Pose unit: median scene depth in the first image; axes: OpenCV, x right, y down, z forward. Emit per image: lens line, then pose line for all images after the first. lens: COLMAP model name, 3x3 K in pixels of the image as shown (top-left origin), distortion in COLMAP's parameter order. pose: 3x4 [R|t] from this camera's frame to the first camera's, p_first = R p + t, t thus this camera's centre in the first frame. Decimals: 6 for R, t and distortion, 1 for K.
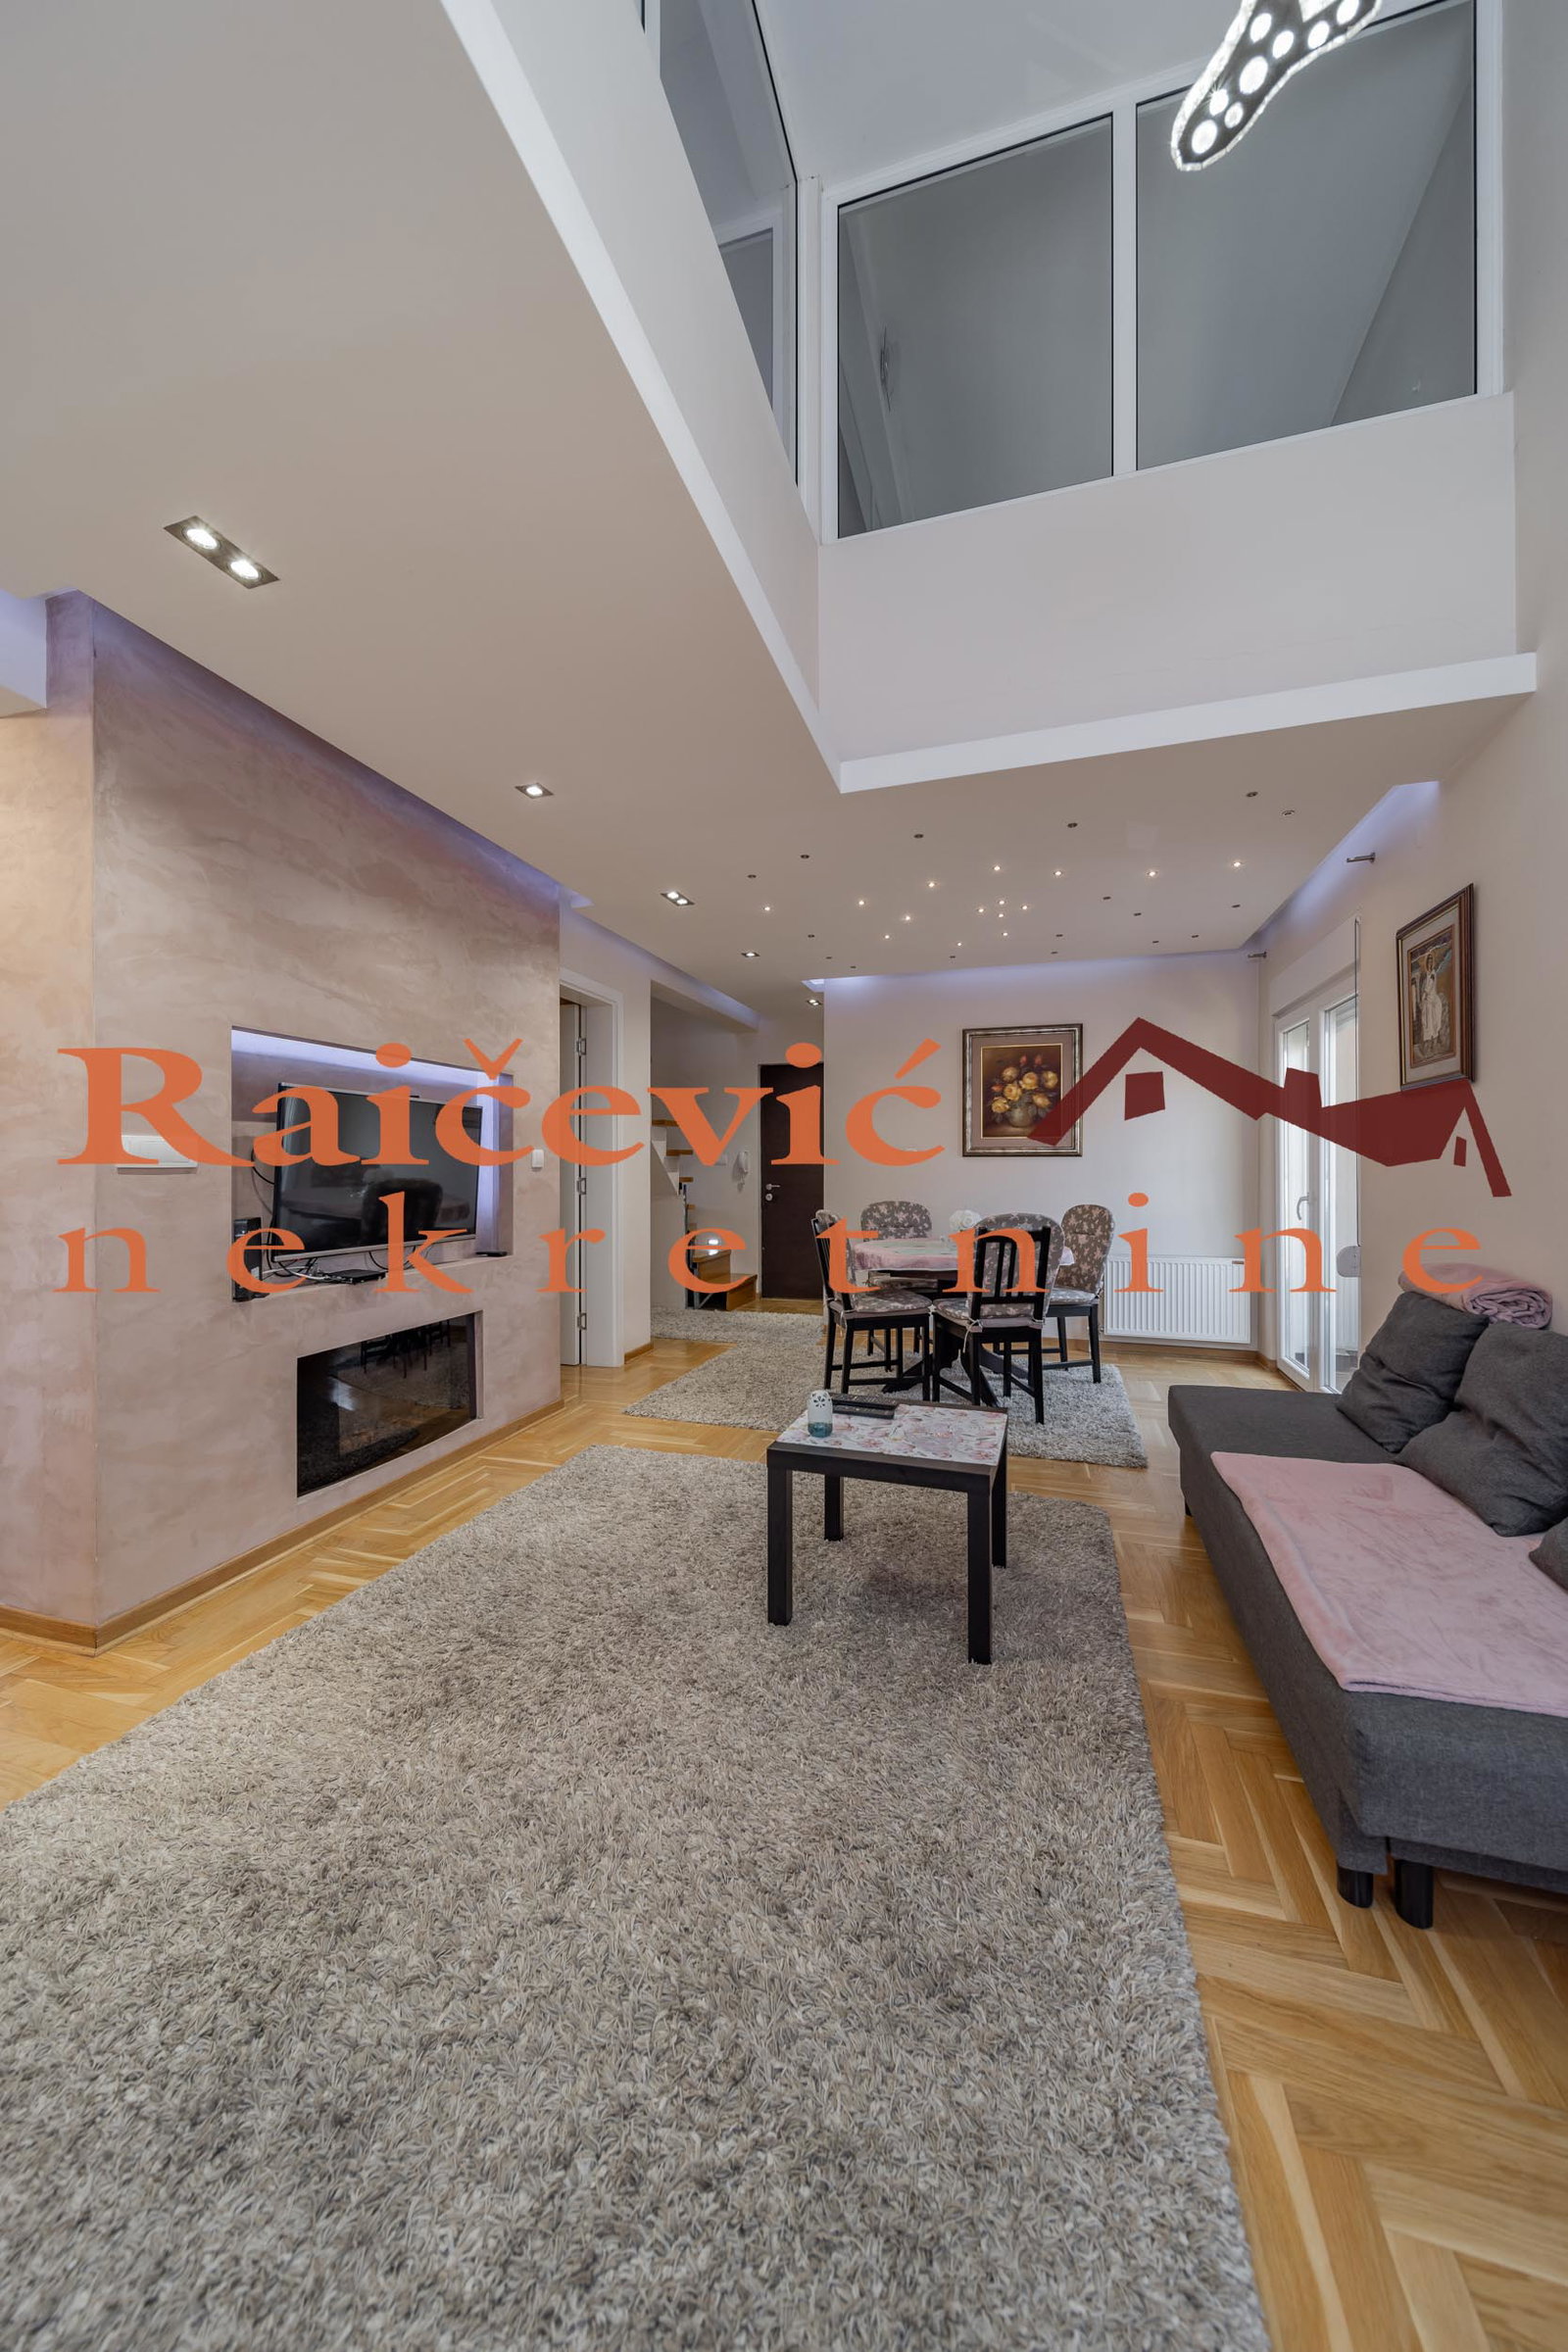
lens RADIAL K [[823.4, 0, 786.9], [0, 823.4, 1163.3], [0, 0, 1]] dist [0.002368, -0.001735]
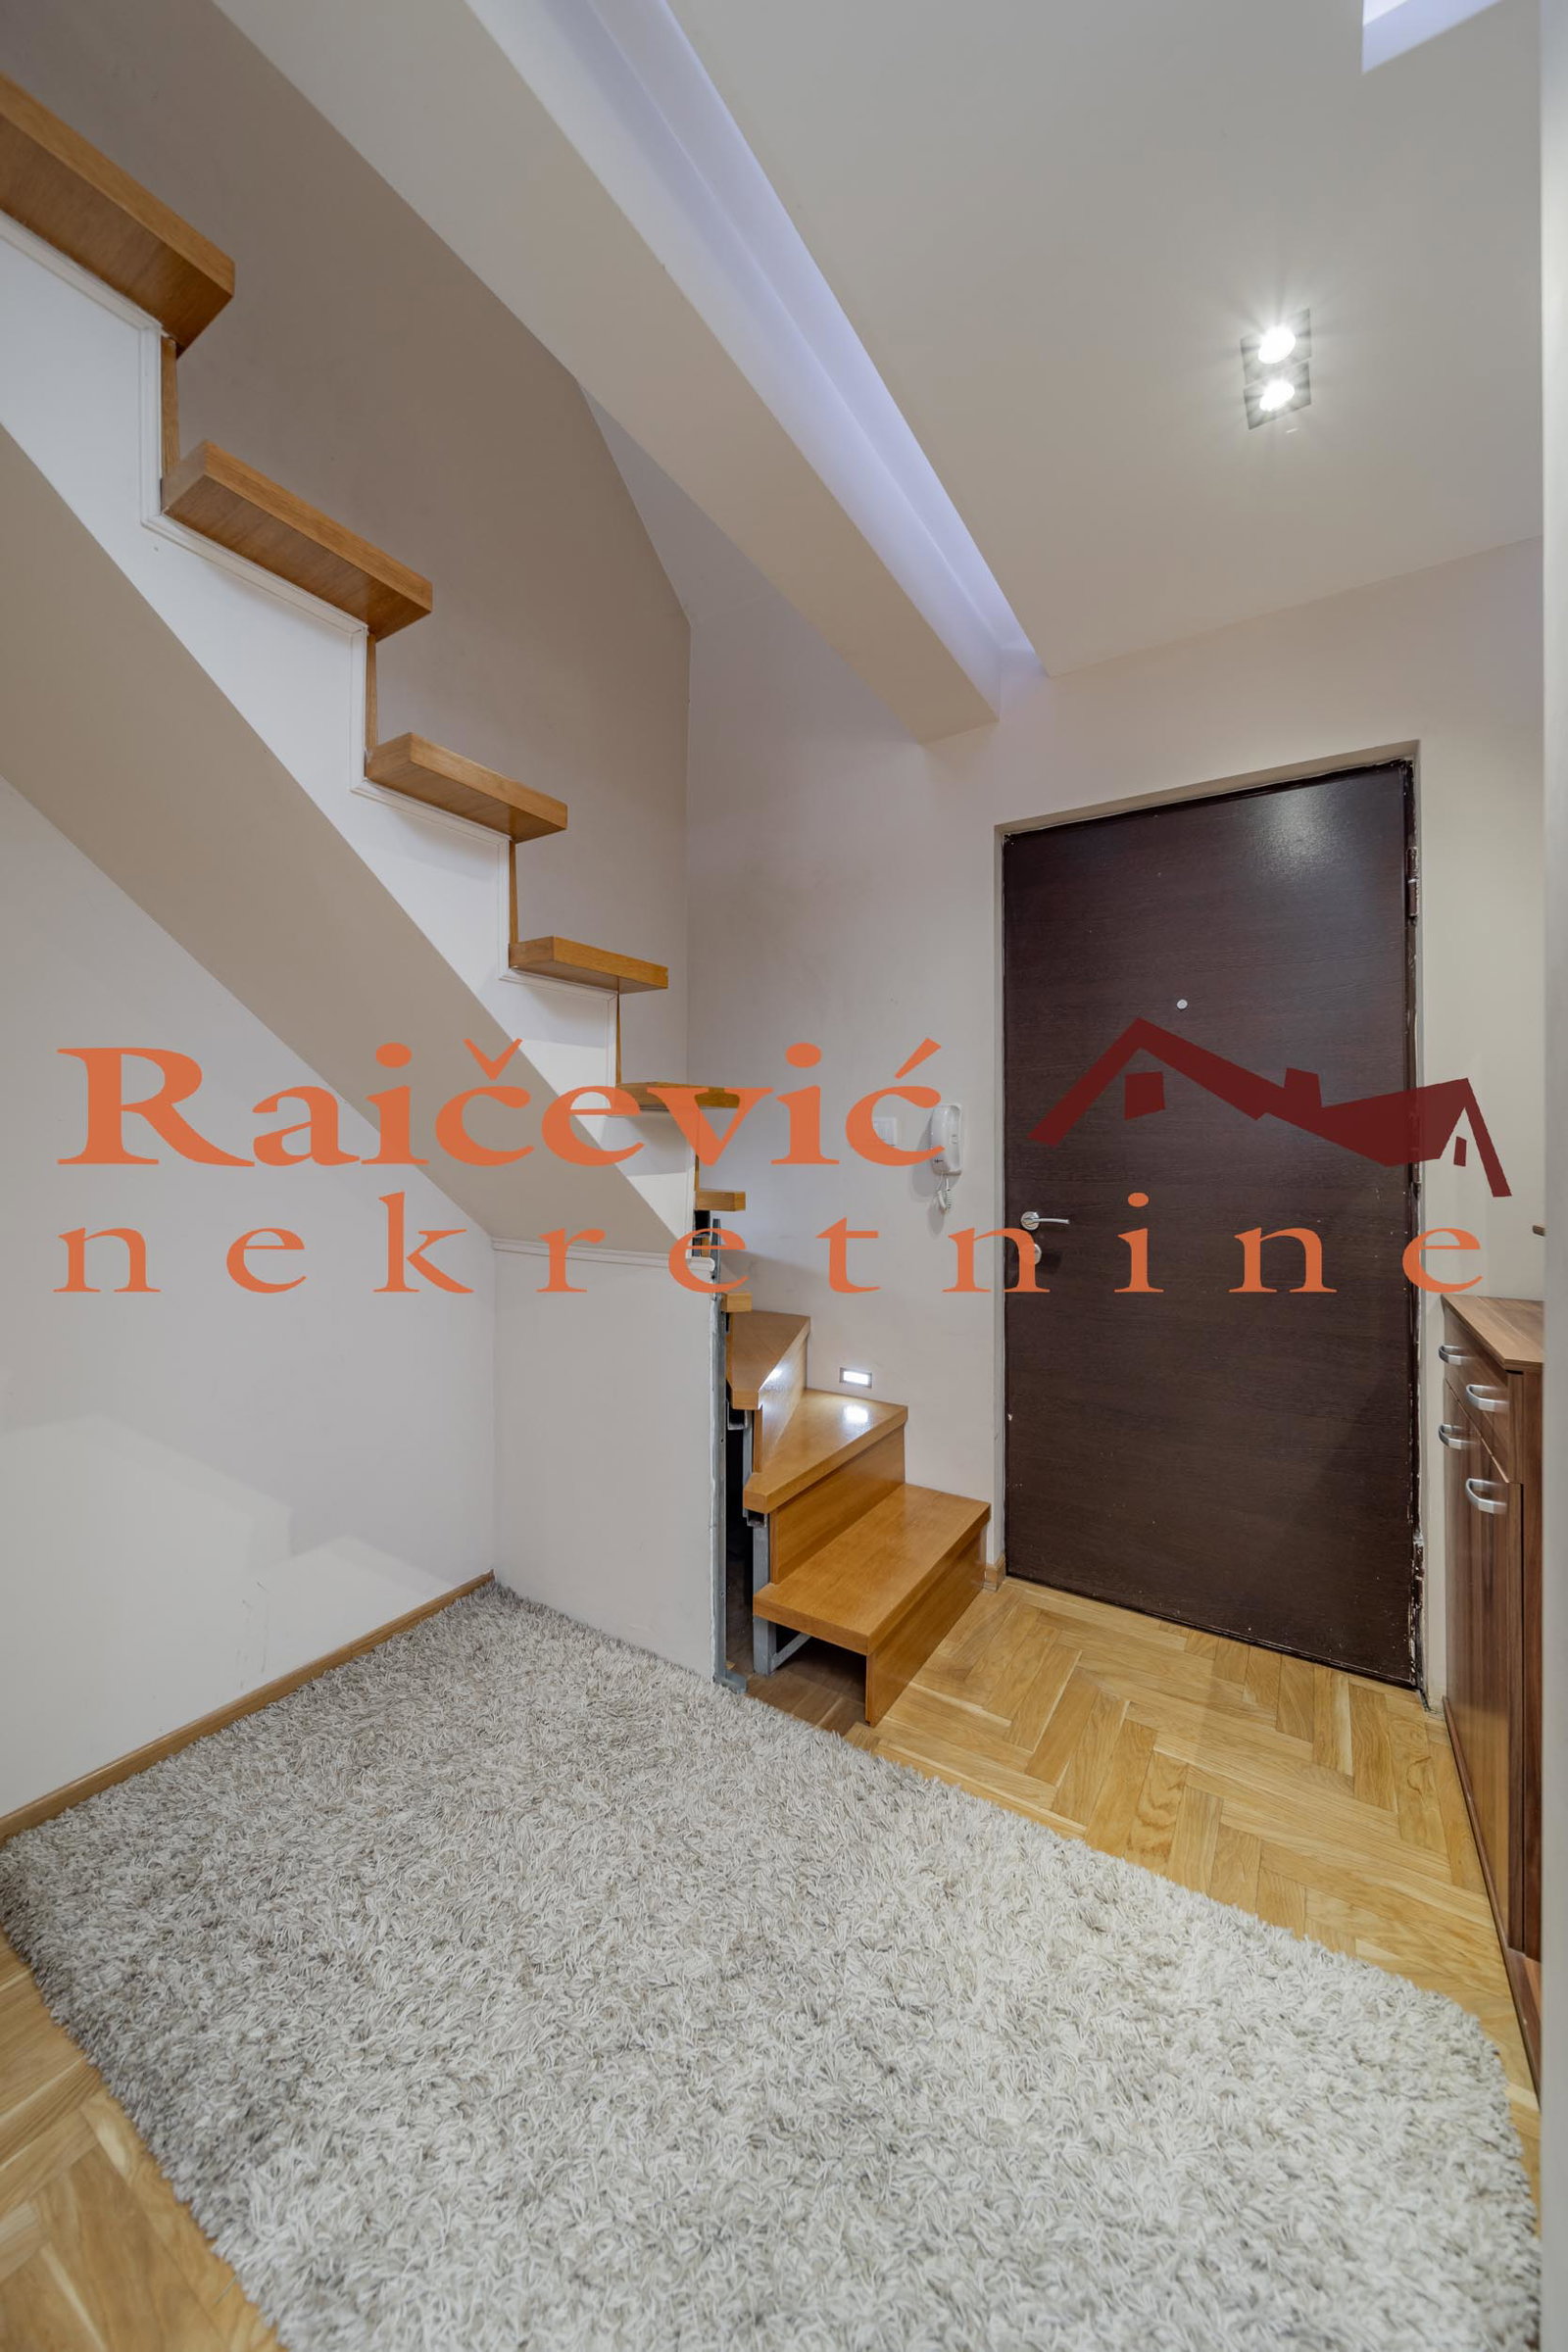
lens RADIAL K [[842.9, 0, 787.2], [0, 842.9, 1135.5], [0, 0, 1]] dist [0.001371, -0.000064]
pose [[0.962879, 0.012123, -0.269661, -0.068435], [-0.014773, 0.999860, -0.007801, 0.000188], [0.269529, 0.011495, 0.962924, 1.833316]]
